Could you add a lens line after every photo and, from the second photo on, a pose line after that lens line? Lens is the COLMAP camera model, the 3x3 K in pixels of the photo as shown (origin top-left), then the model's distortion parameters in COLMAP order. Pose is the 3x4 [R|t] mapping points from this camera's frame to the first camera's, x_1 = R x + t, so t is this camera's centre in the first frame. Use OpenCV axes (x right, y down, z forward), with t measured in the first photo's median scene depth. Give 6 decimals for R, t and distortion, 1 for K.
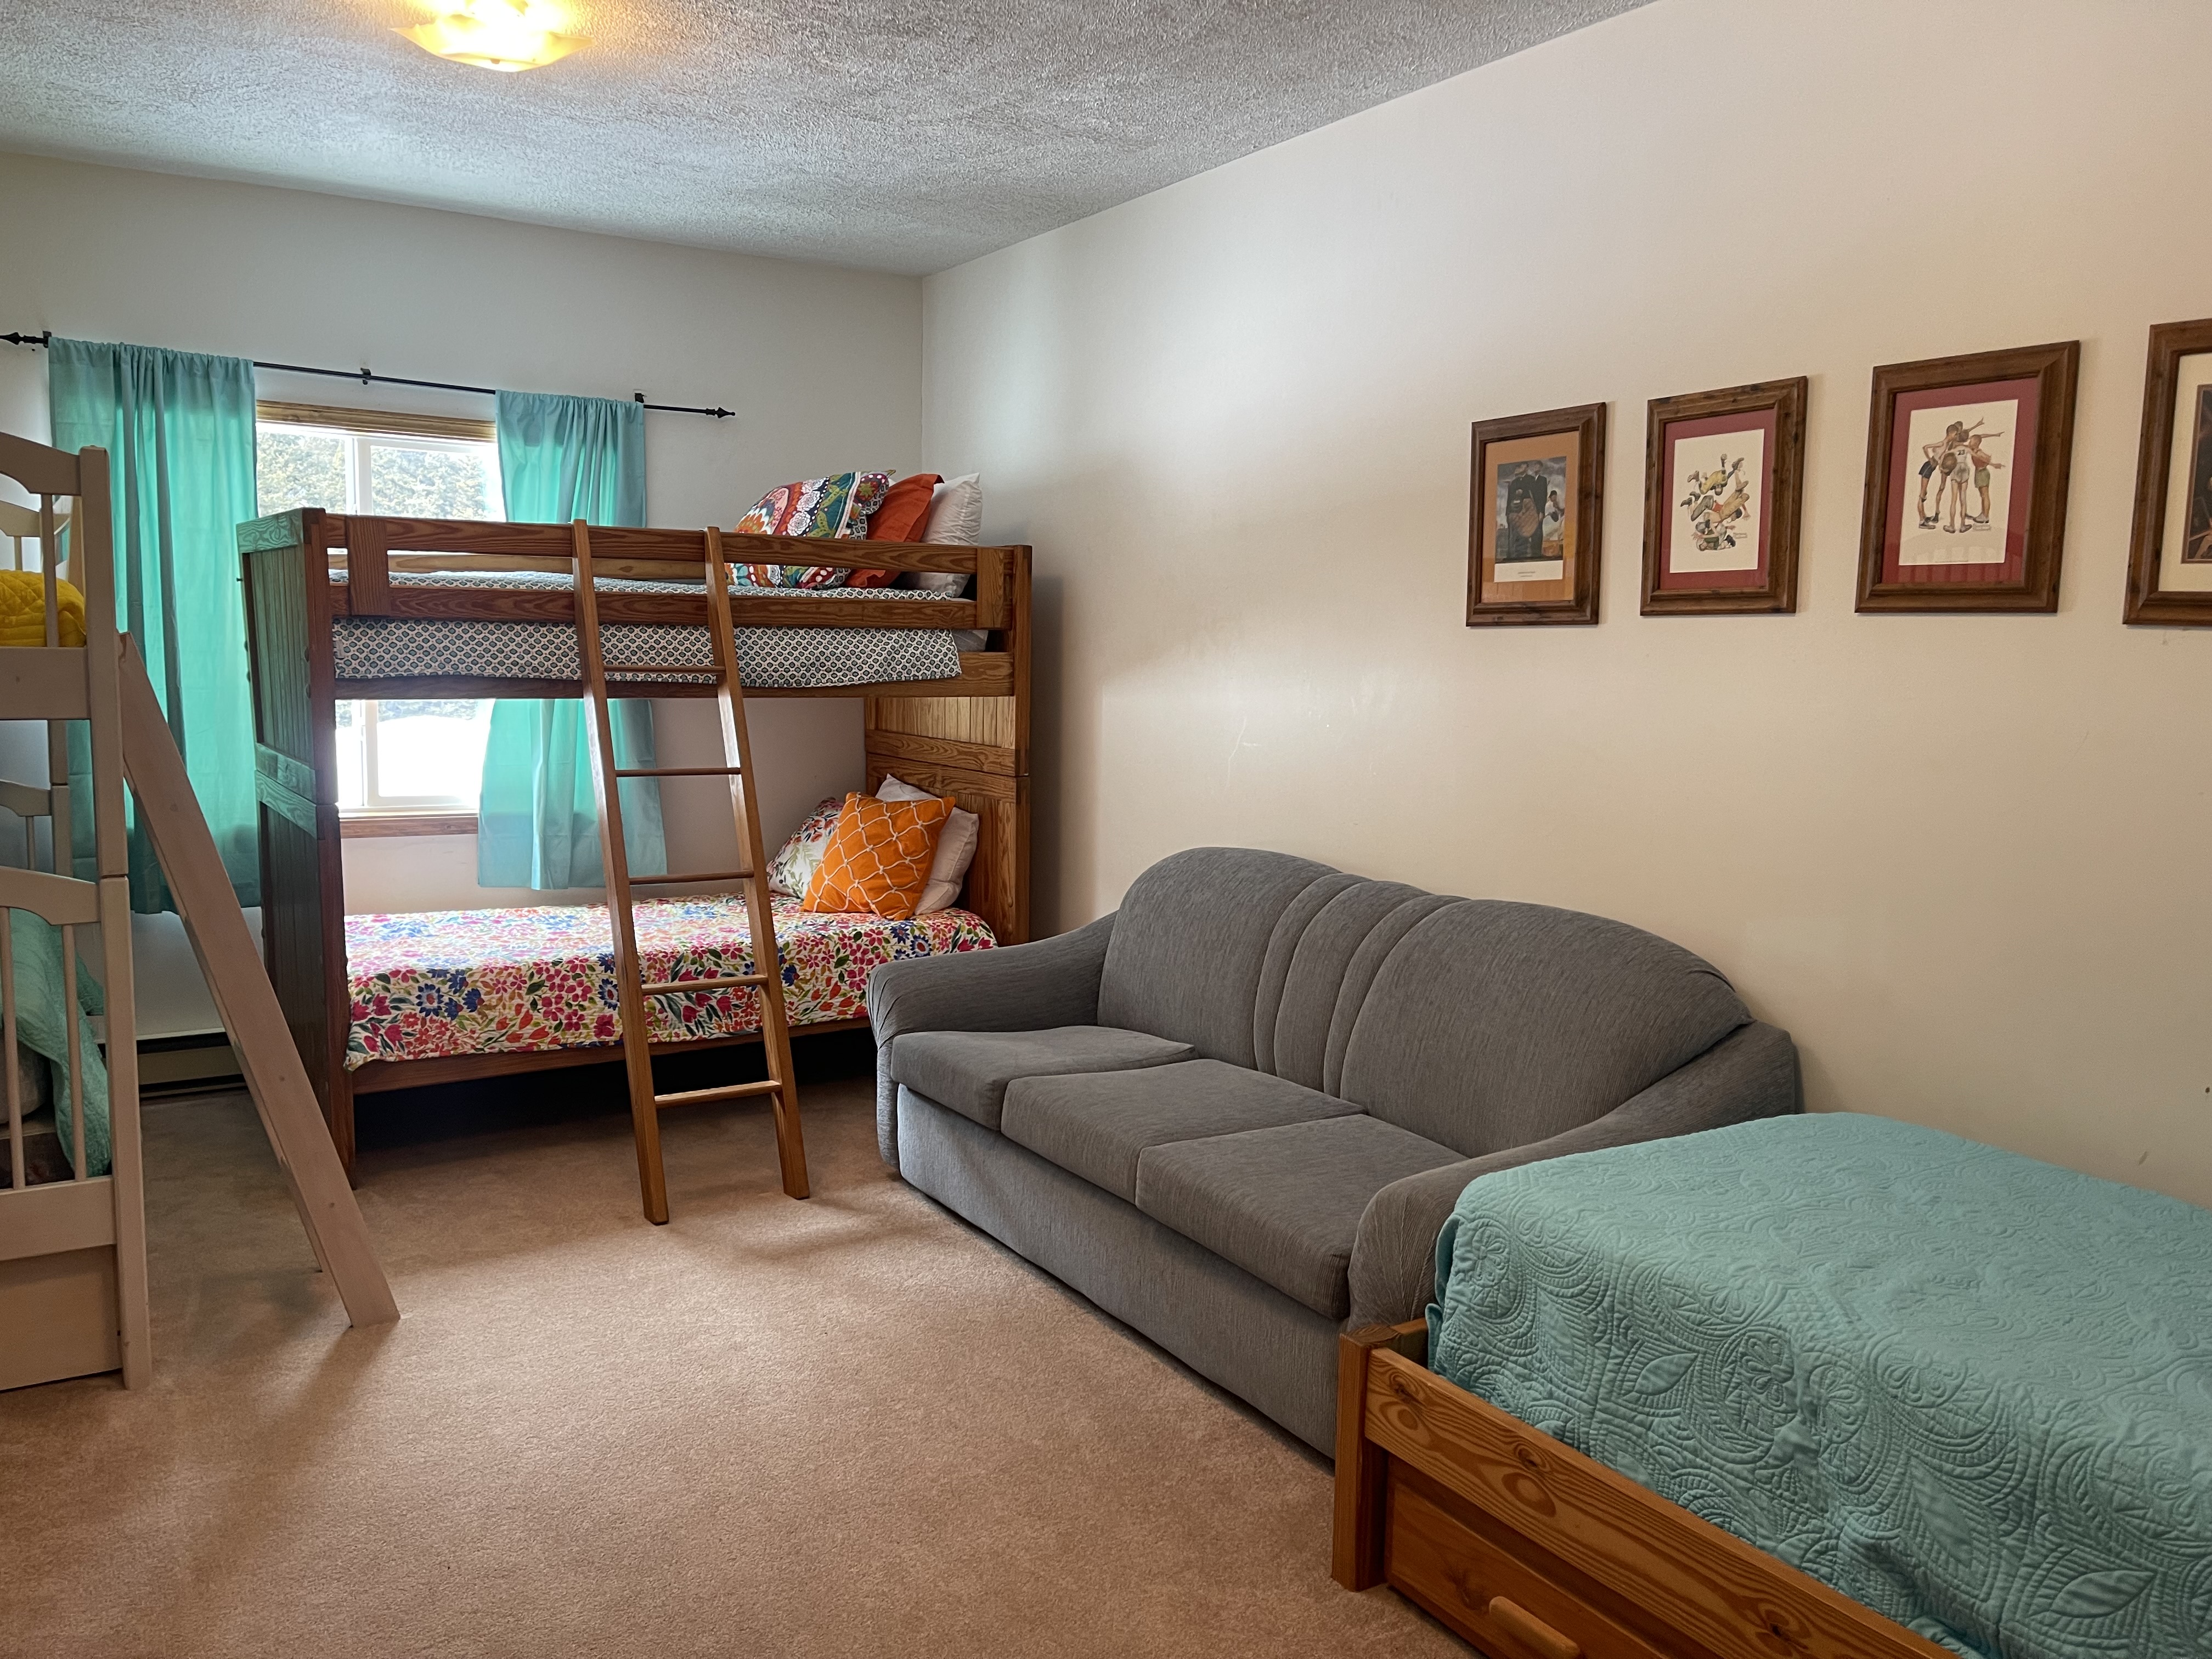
lens RADIAL K [[1677.2, 0, 1101.0], [0, 1677.2, 842.4], [0, 0, 1]] dist [0.068897, -0.094566]
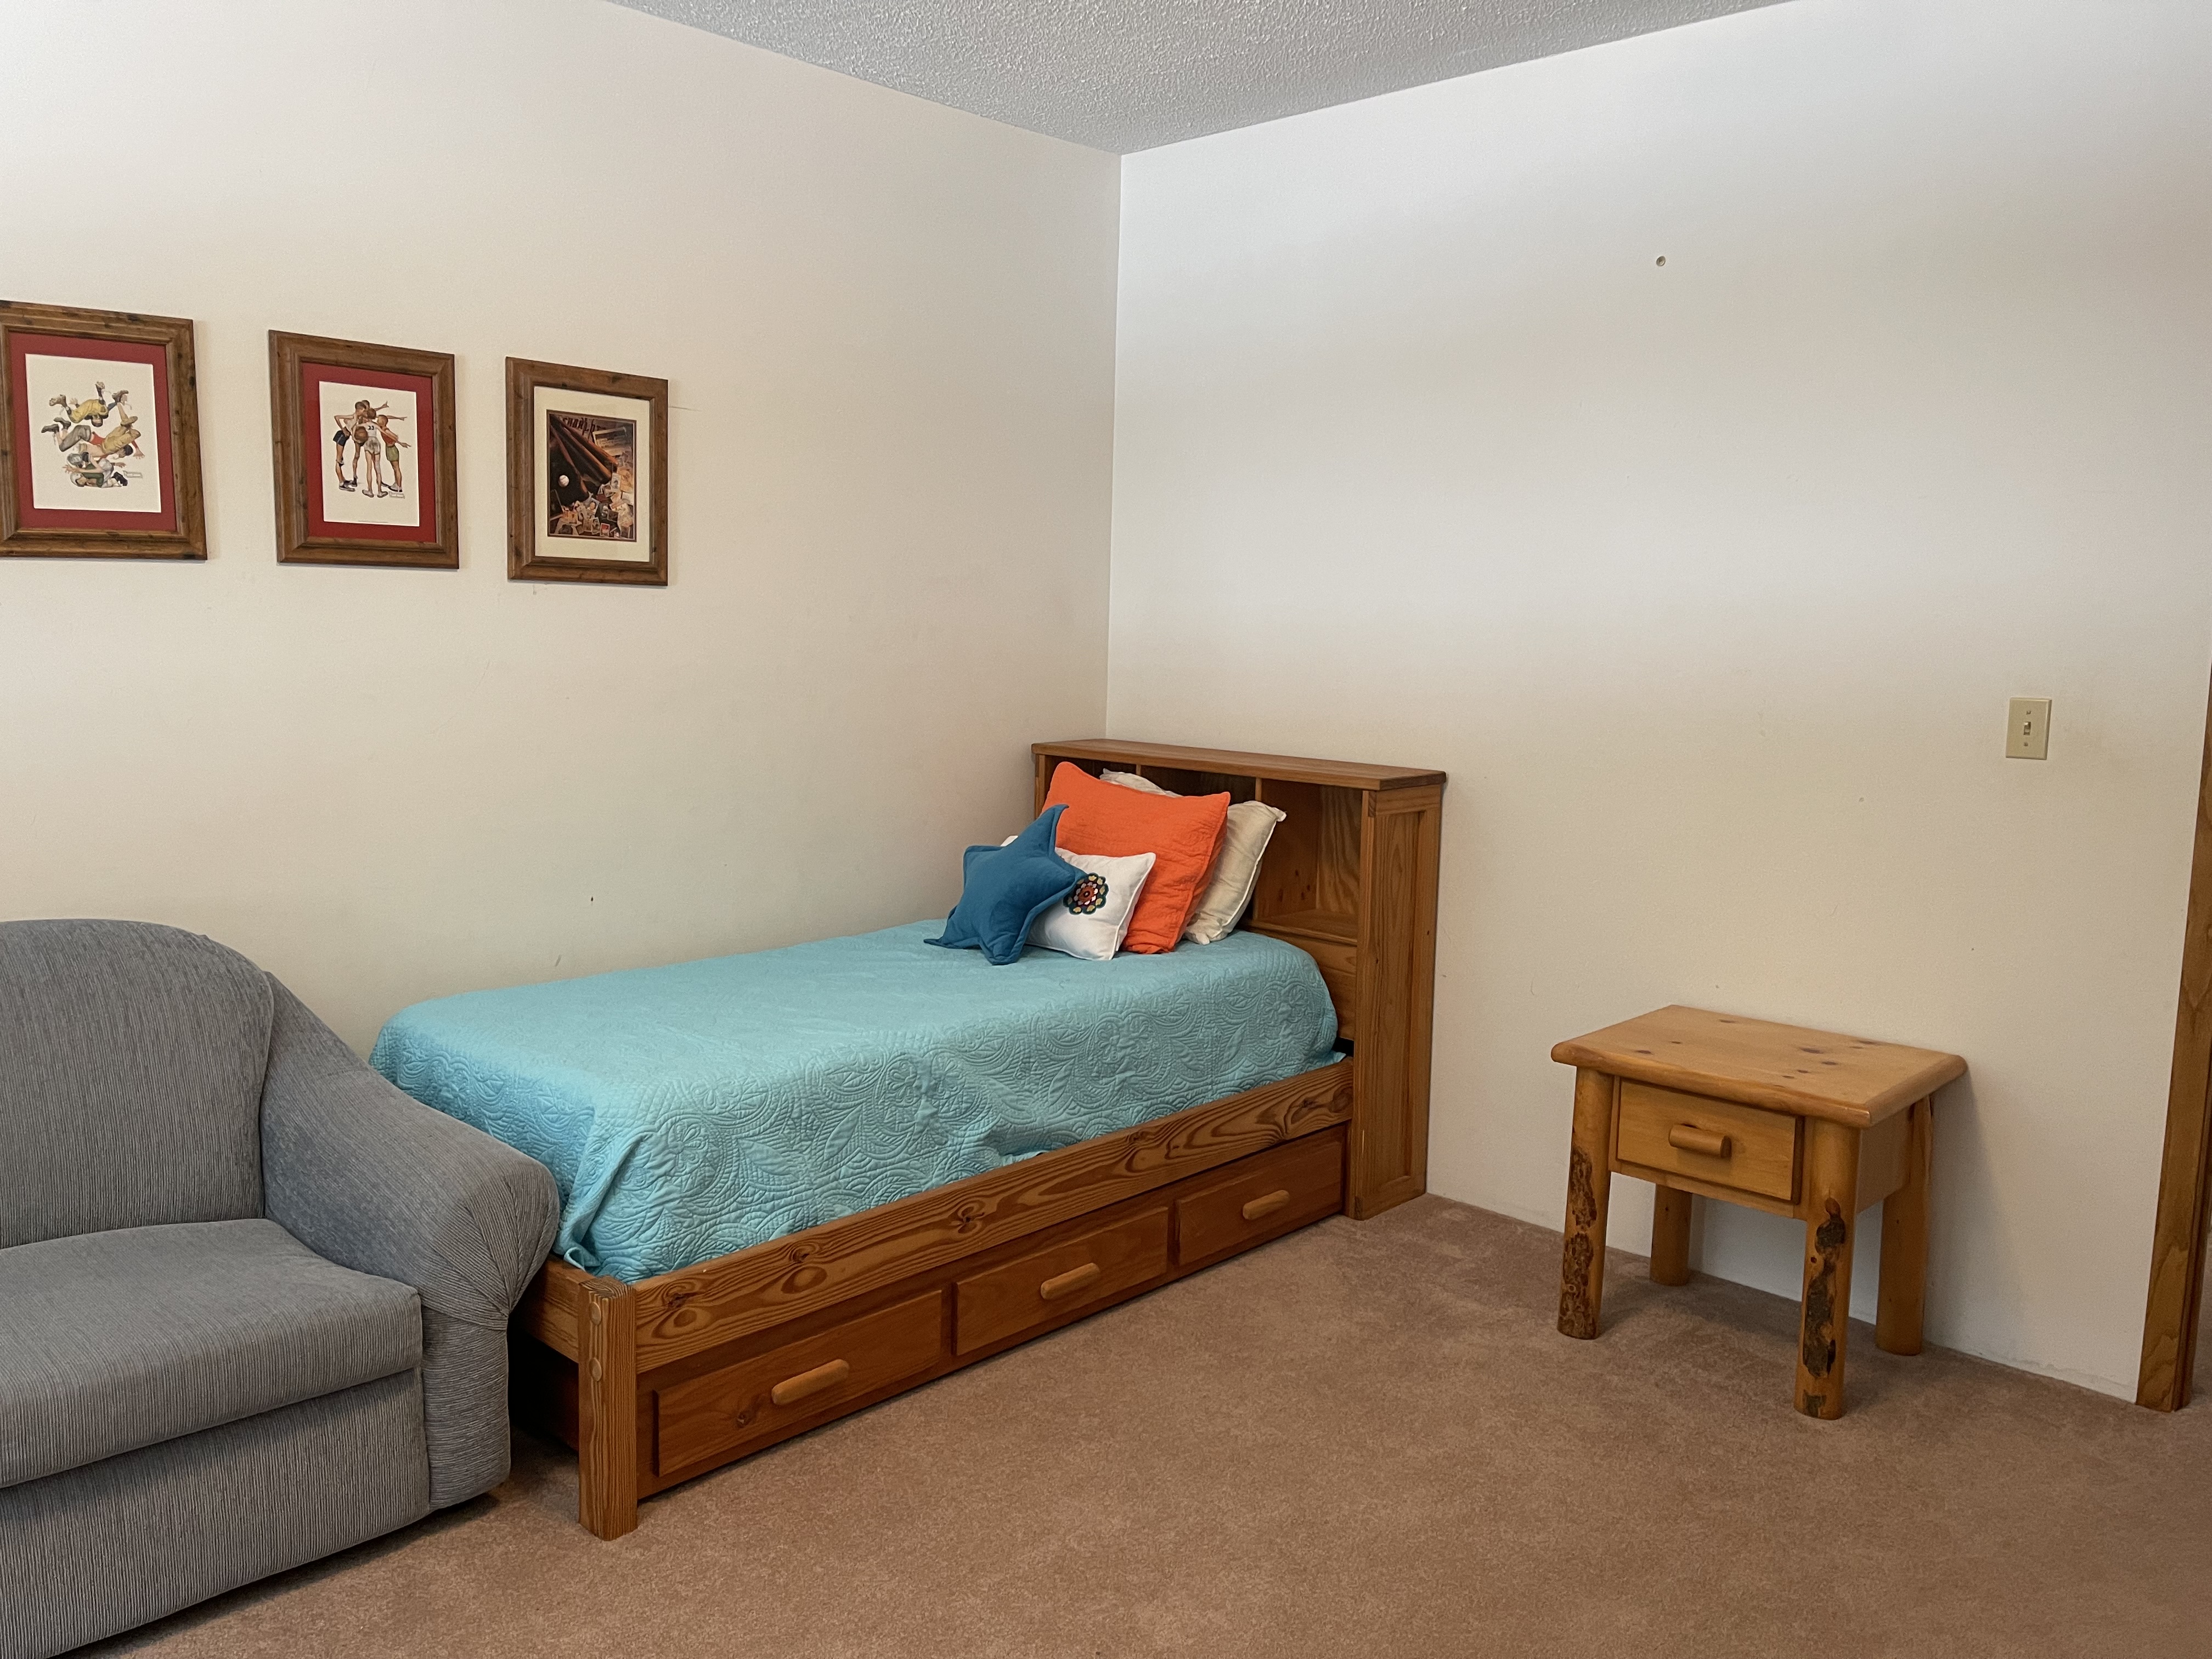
lens RADIAL K [[1677.2, 0, 1101.8], [0, 1677.2, 812.8], [0, 0, 1]] dist [0.068897, -0.094566]
pose [[-0.253509, -0.140764, 0.957036, -0.756198], [0.094210, 0.981060, 0.169253, -0.118850], [-0.962734, 0.133070, -0.235446, 0.815241]]
